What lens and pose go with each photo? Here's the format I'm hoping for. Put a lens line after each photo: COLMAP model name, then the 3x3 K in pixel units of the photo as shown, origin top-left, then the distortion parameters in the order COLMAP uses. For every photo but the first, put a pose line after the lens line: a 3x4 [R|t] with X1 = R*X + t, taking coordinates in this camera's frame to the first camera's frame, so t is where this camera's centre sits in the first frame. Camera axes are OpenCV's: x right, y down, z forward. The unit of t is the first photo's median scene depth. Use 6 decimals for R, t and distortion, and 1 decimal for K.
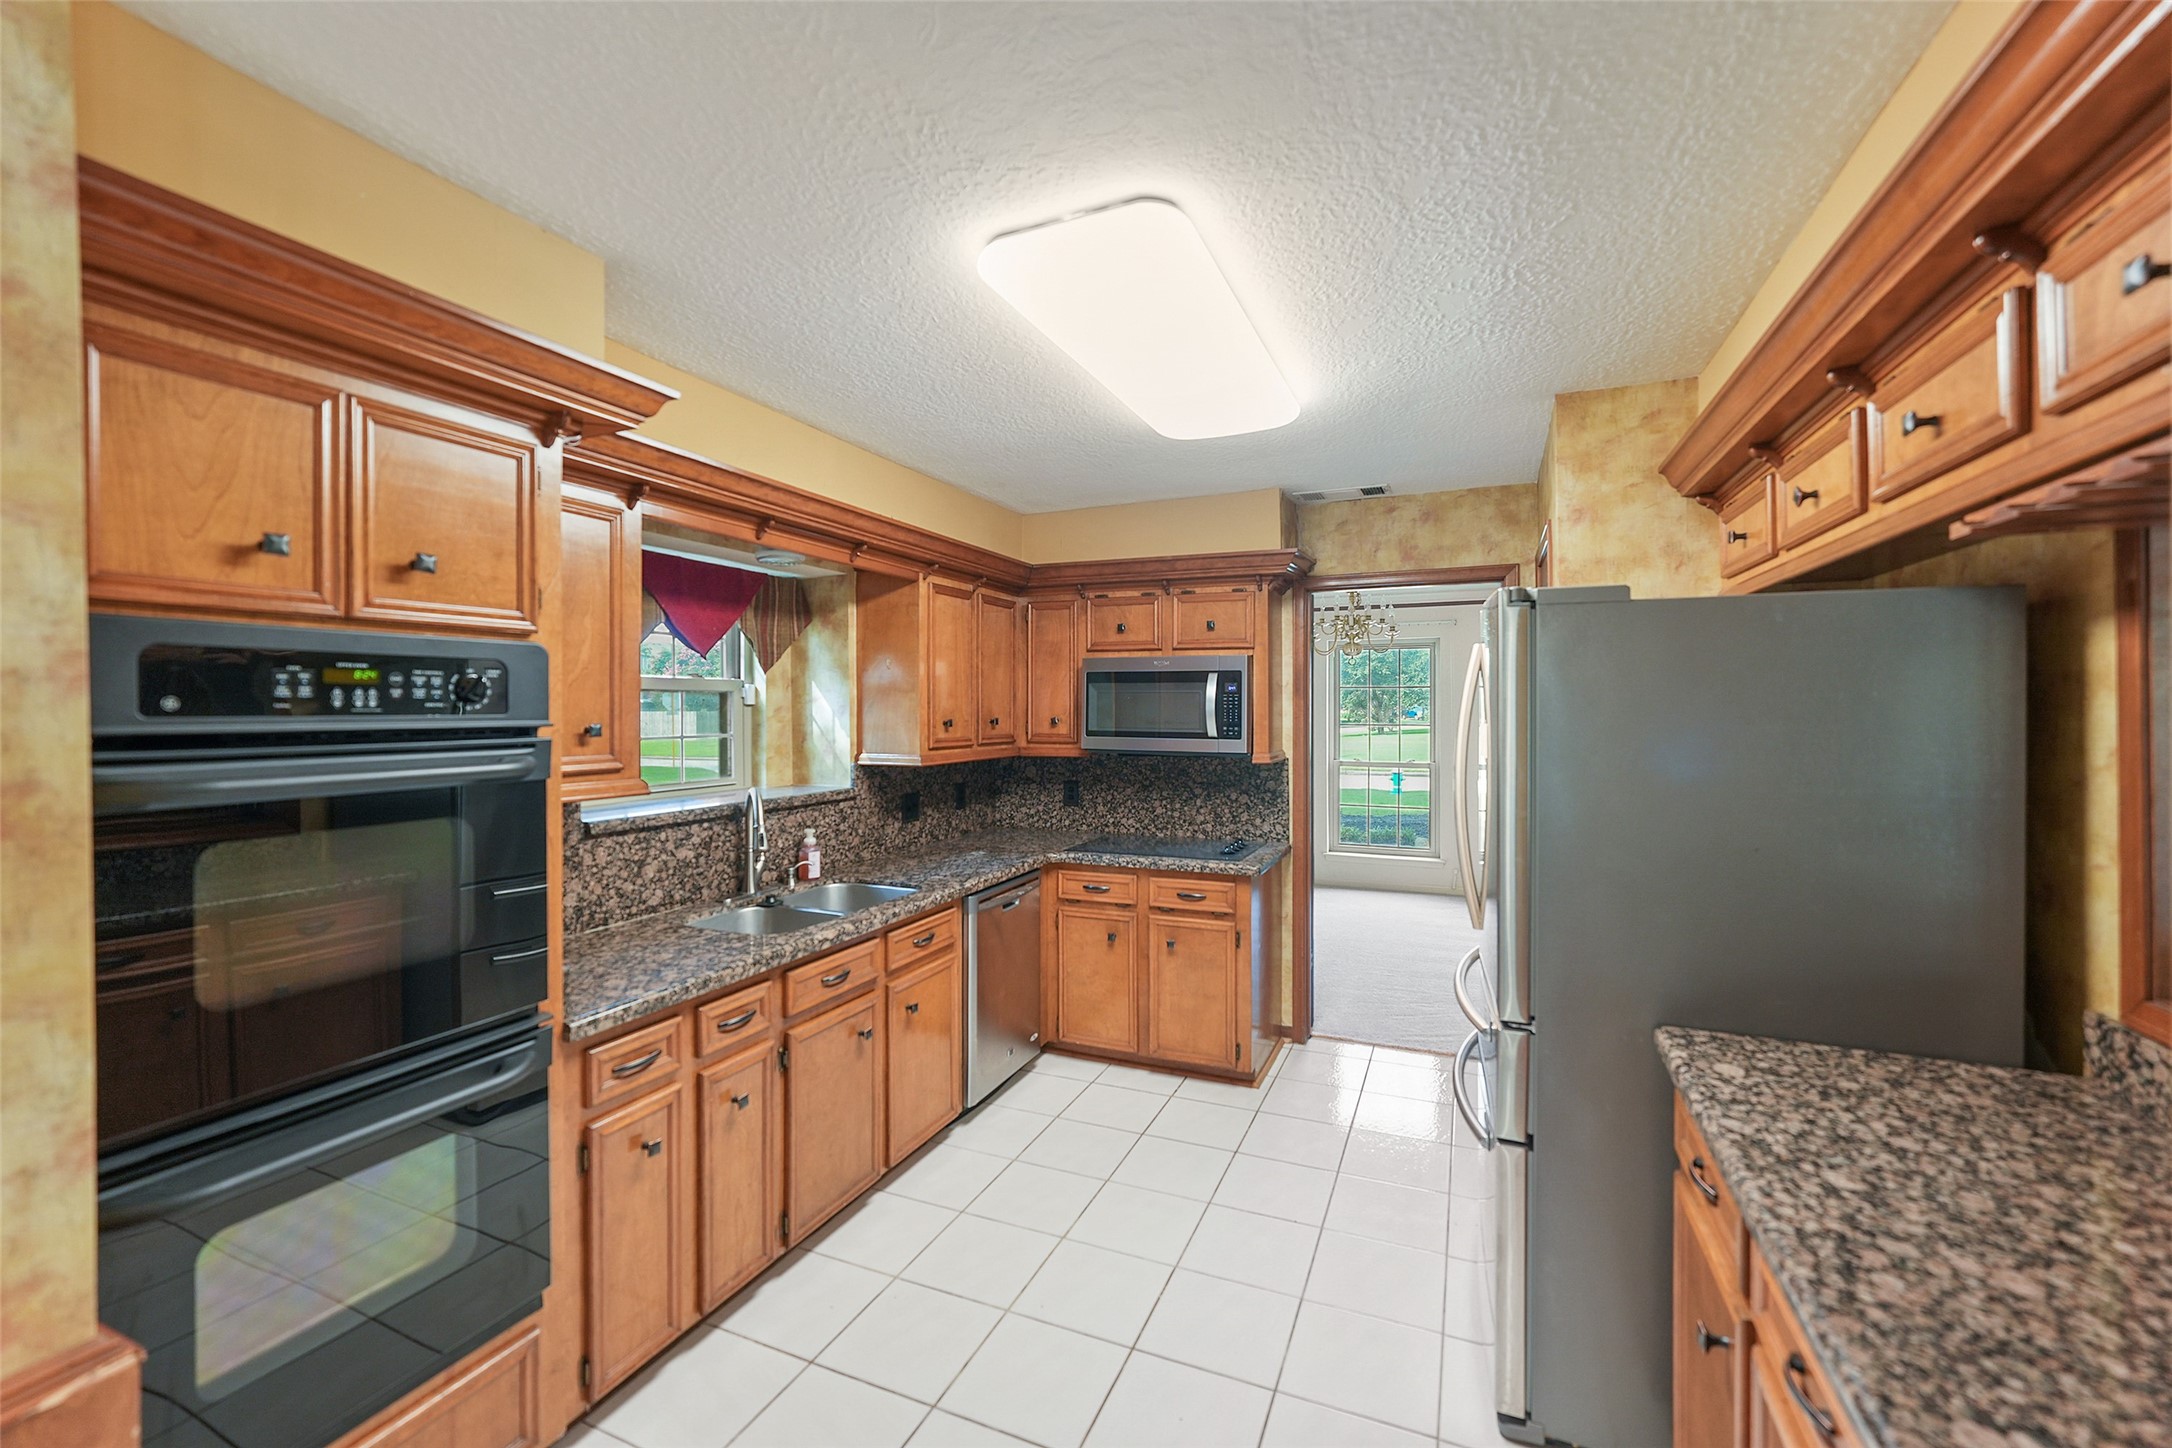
lens RADIAL K [[933.9, 0, 1092.9], [0, 933.9, 703.0], [0, 0, 1]] dist [-0.004381, 0.000319]
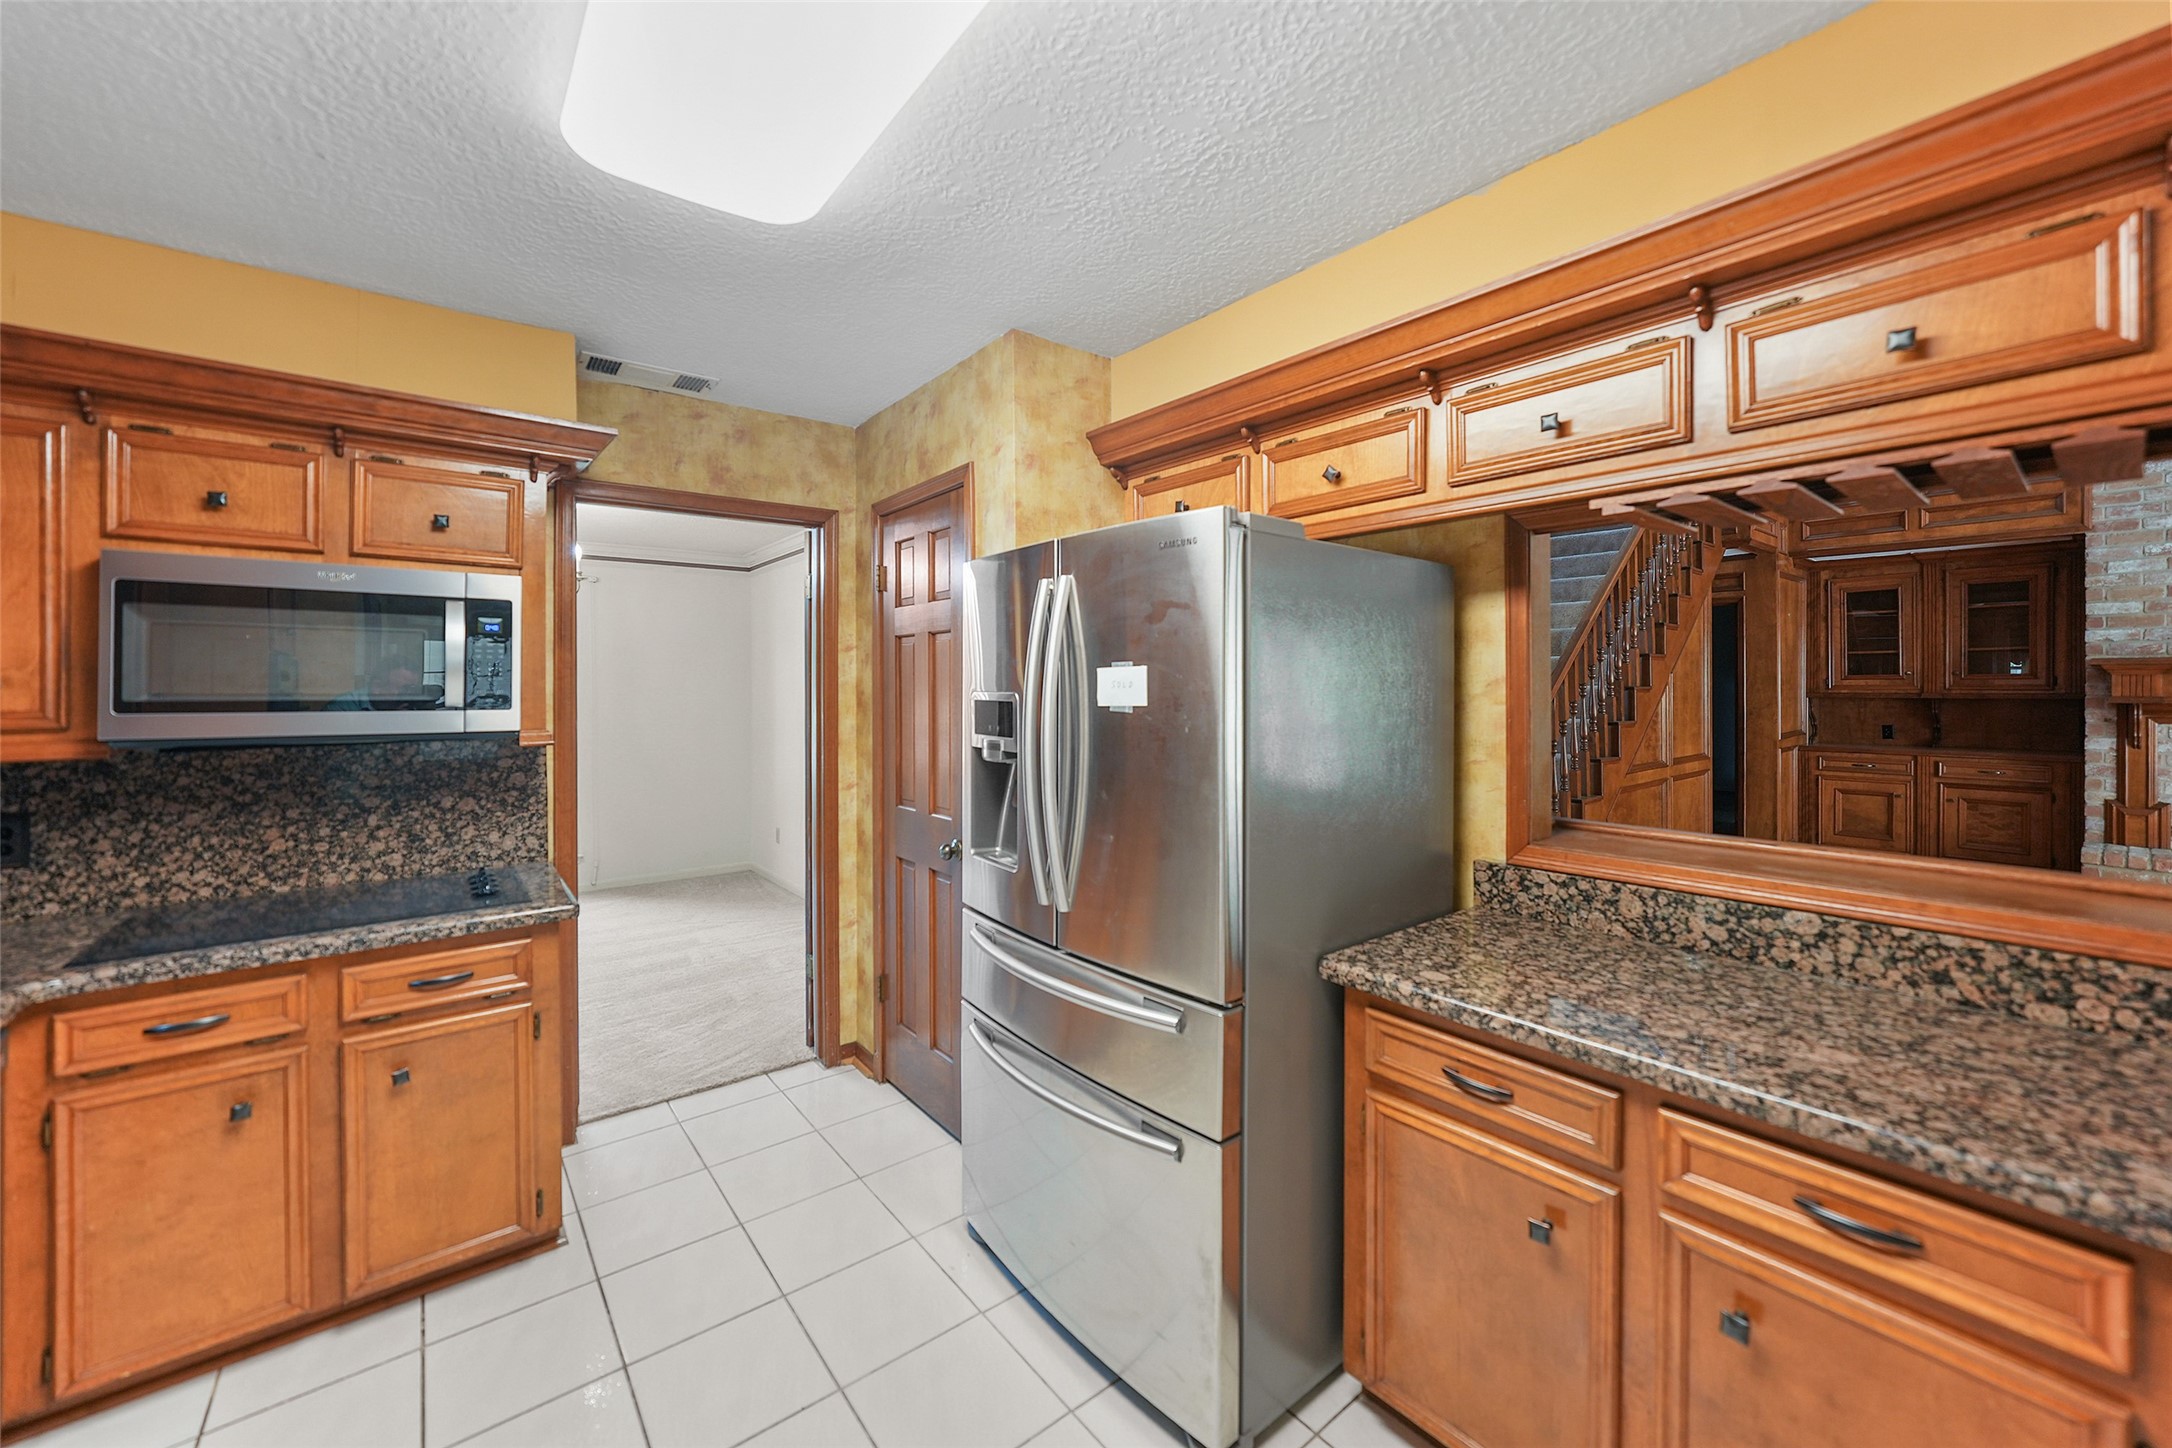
lens RADIAL K [[841.9, 0, 1072.8], [0, 841.9, 687.3], [0, 0, 1]] dist [-0.012967, 0.002411]
pose [[0.463036, -0.001549, 0.886338, -0.170174], [0.000346, 0.999999, 0.001567, 0.023458], [-0.886339, -0.000419, 0.463036, 0.404617]]
